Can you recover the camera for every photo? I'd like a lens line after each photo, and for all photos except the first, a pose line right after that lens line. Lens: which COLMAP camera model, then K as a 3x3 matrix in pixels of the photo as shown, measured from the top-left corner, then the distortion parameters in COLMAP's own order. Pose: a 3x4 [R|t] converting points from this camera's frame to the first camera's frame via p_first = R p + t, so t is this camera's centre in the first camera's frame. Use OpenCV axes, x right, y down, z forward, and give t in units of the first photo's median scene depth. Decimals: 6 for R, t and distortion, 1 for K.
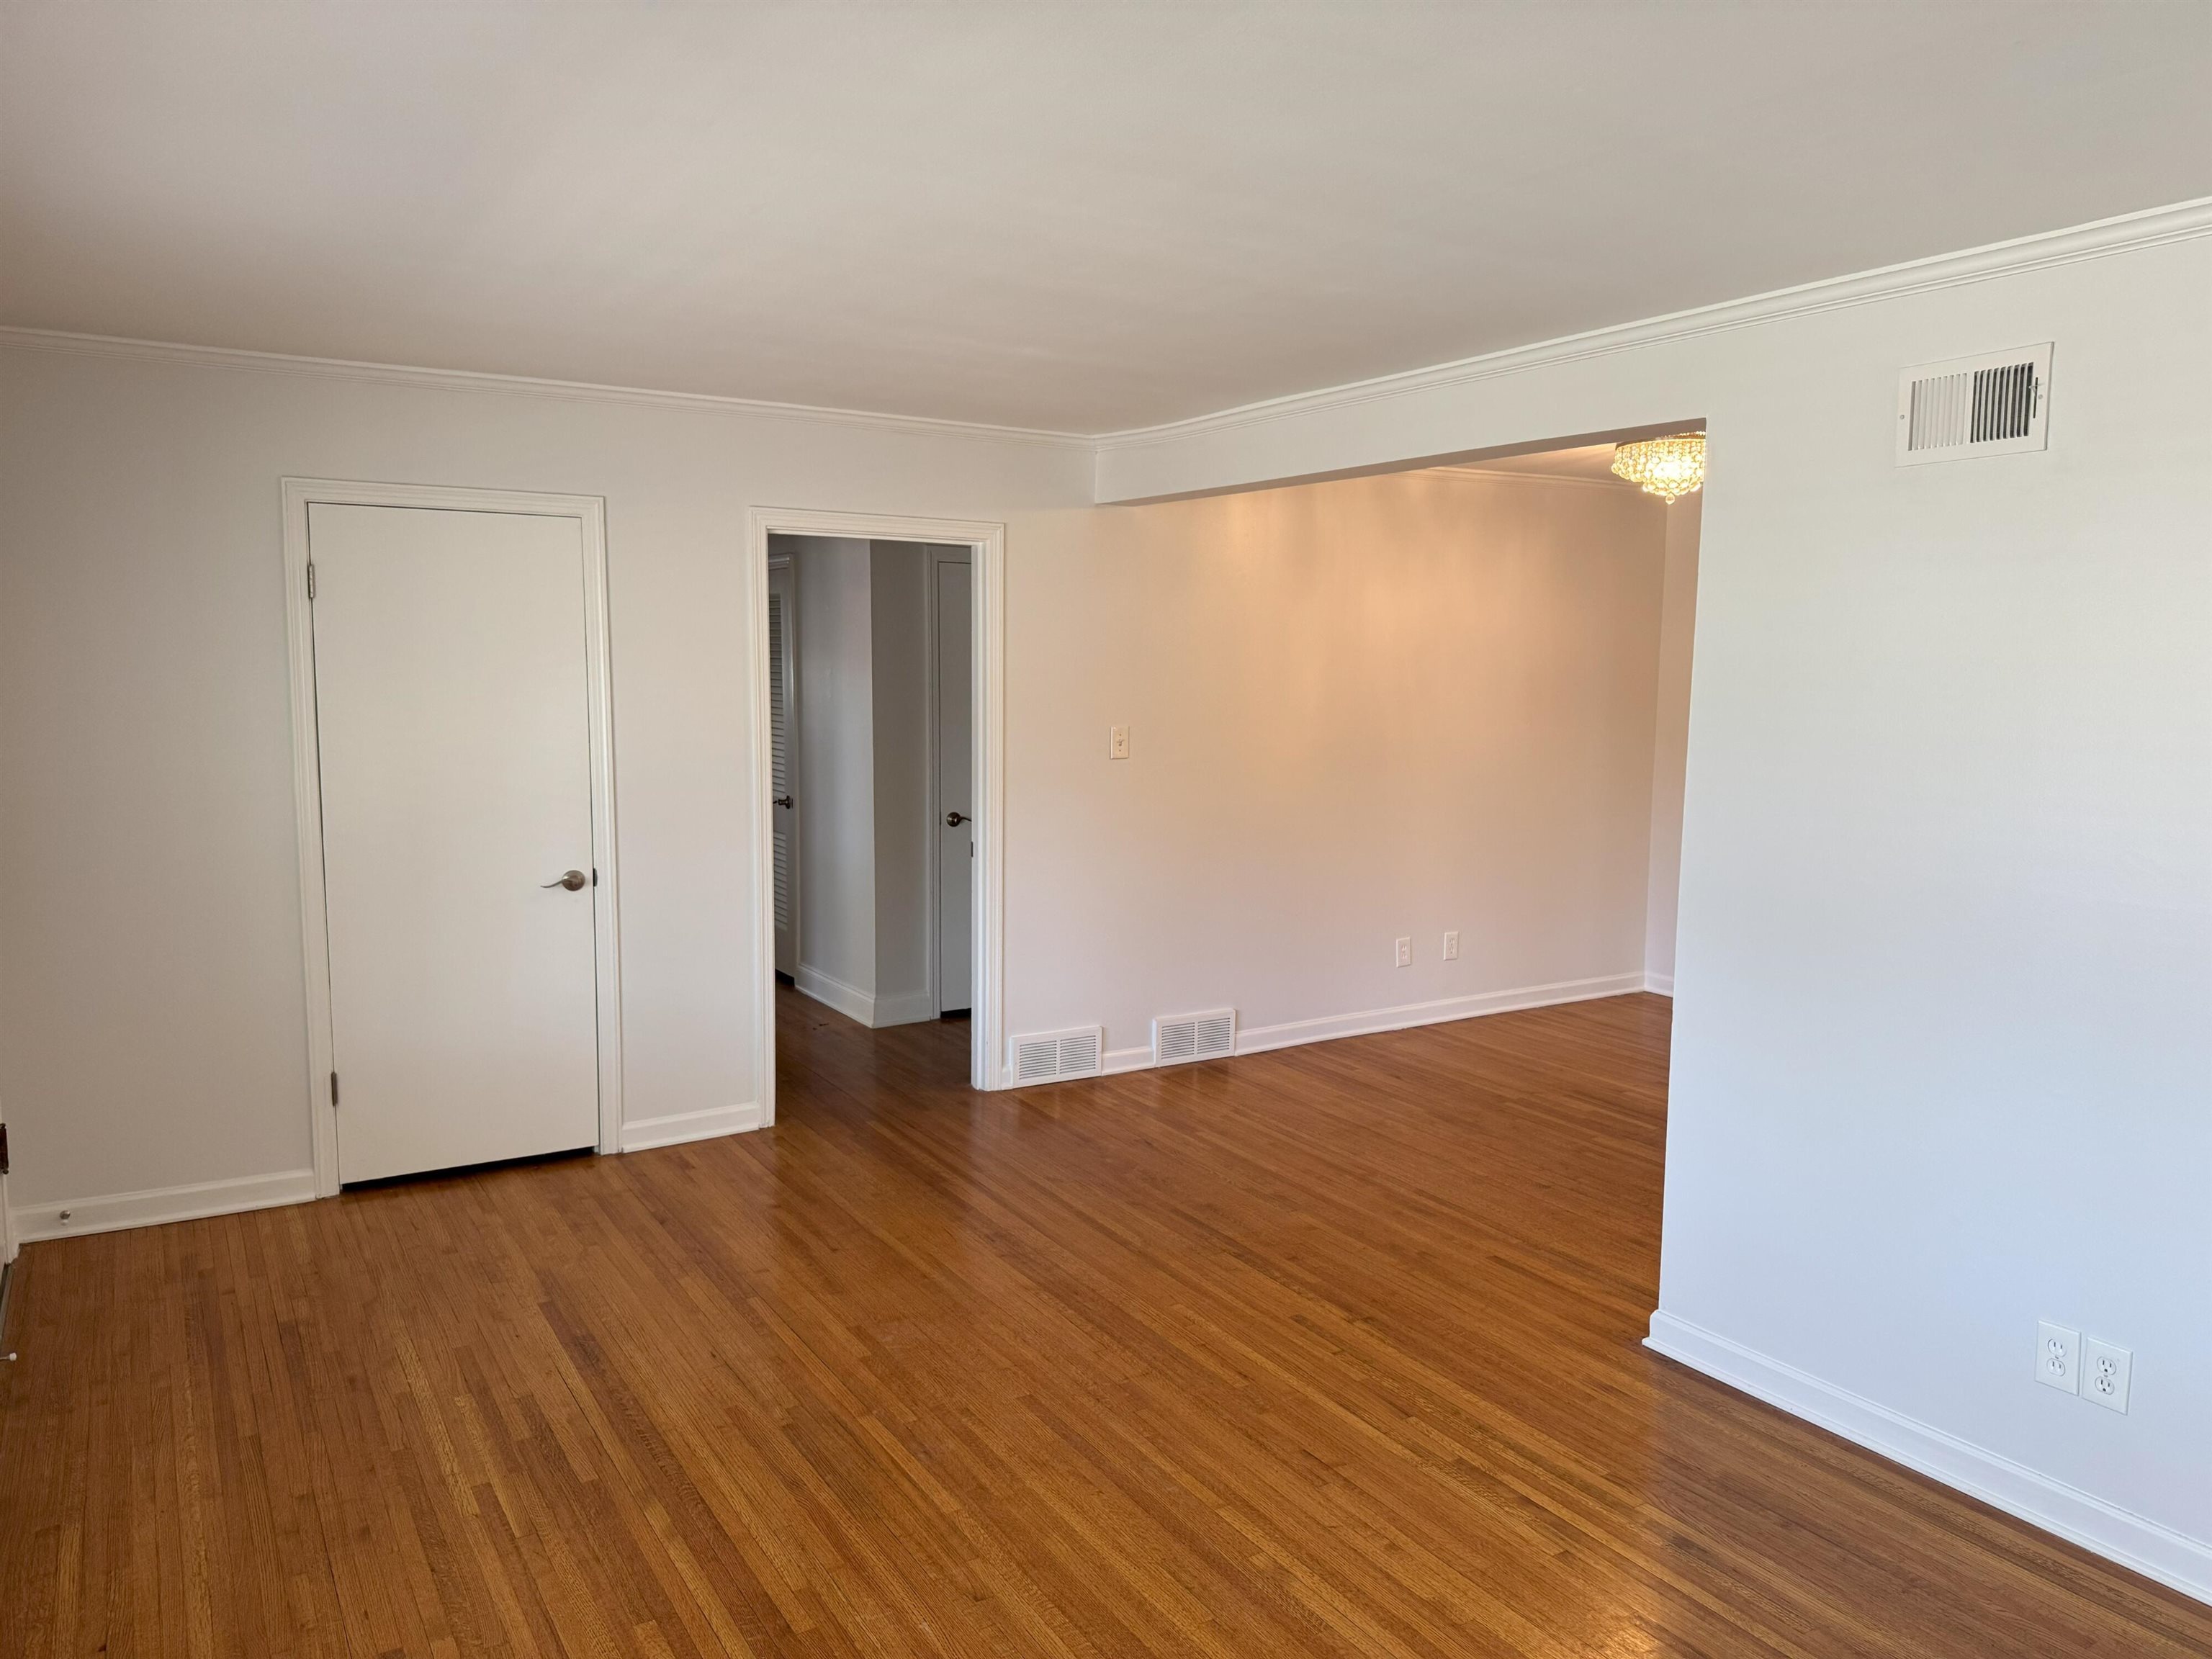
lens RADIAL K [[1557.2, 0, 1106.0], [0, 1557.2, 829.5], [0, 0, 1]] dist [-0.000022, -0.006070]
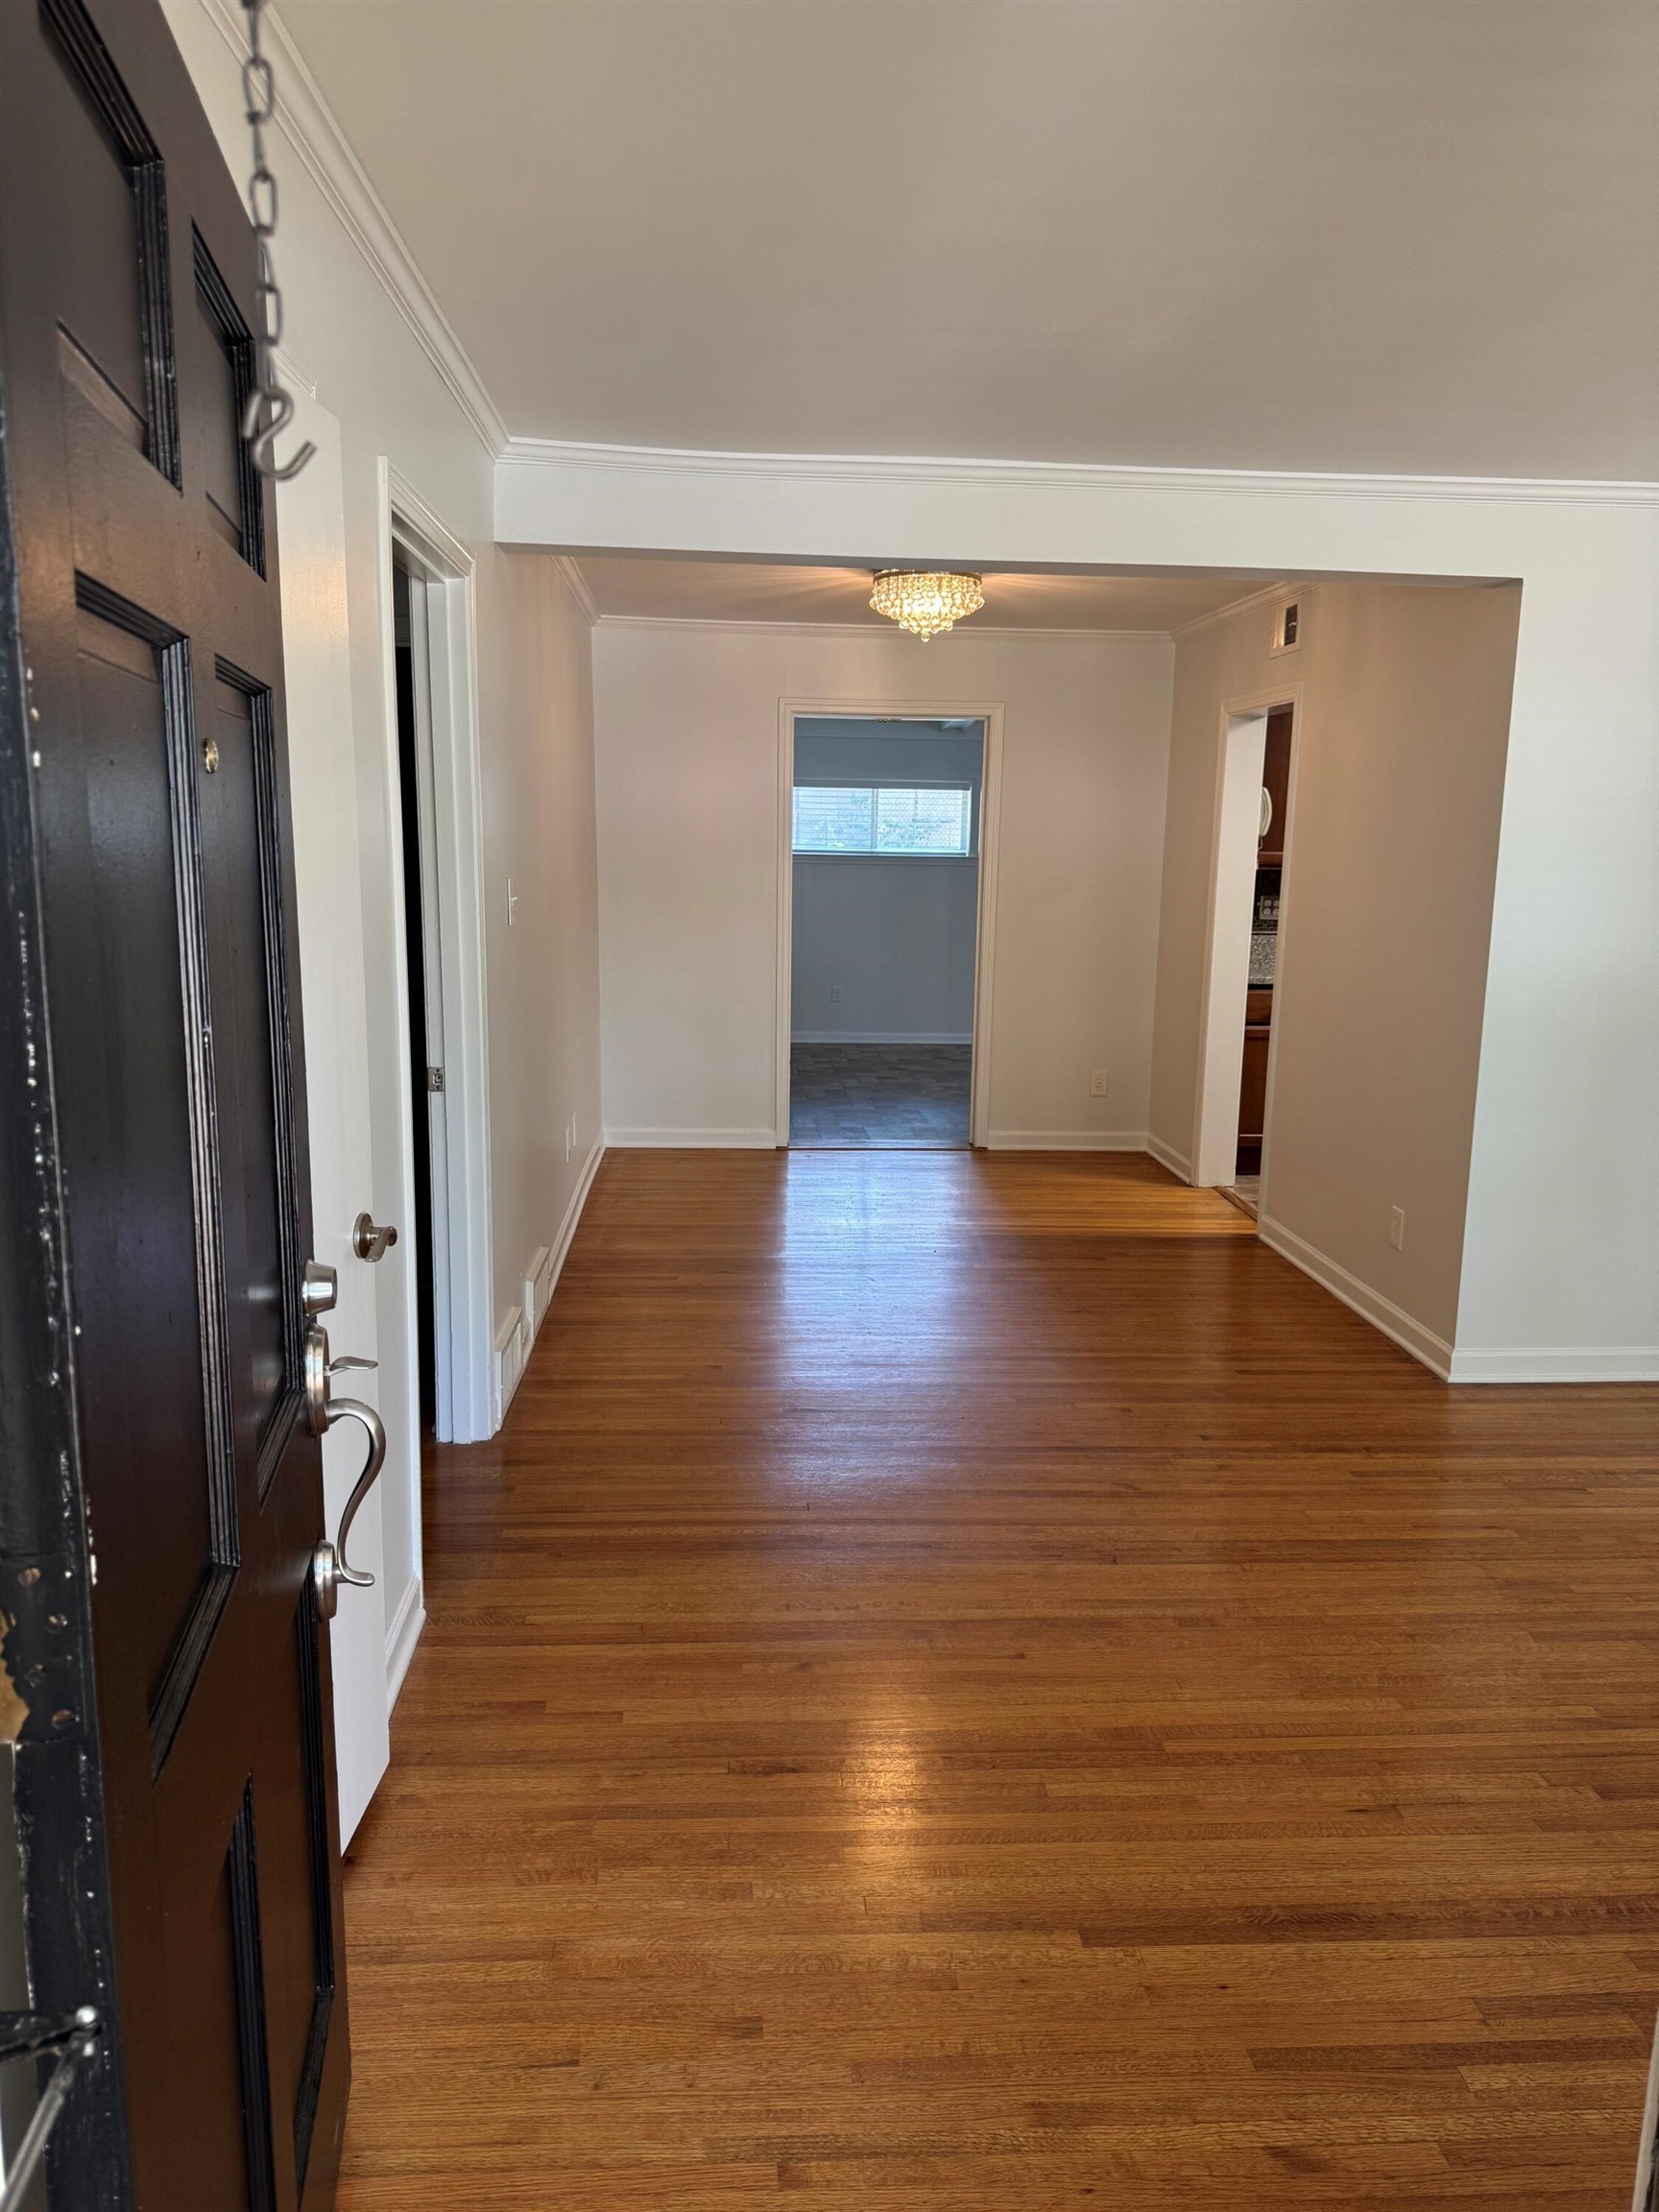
lens RADIAL K [[1557.2, 0, 829.5], [0, 1557.2, 1106.0], [0, 0, 1]] dist [-0.000022, -0.006070]
pose [[0.487915, -0.161211, 0.857875, -0.760995], [0.096007, 0.986746, 0.130824, -0.066030], [-0.867595, 0.018531, 0.496925, 0.724687]]
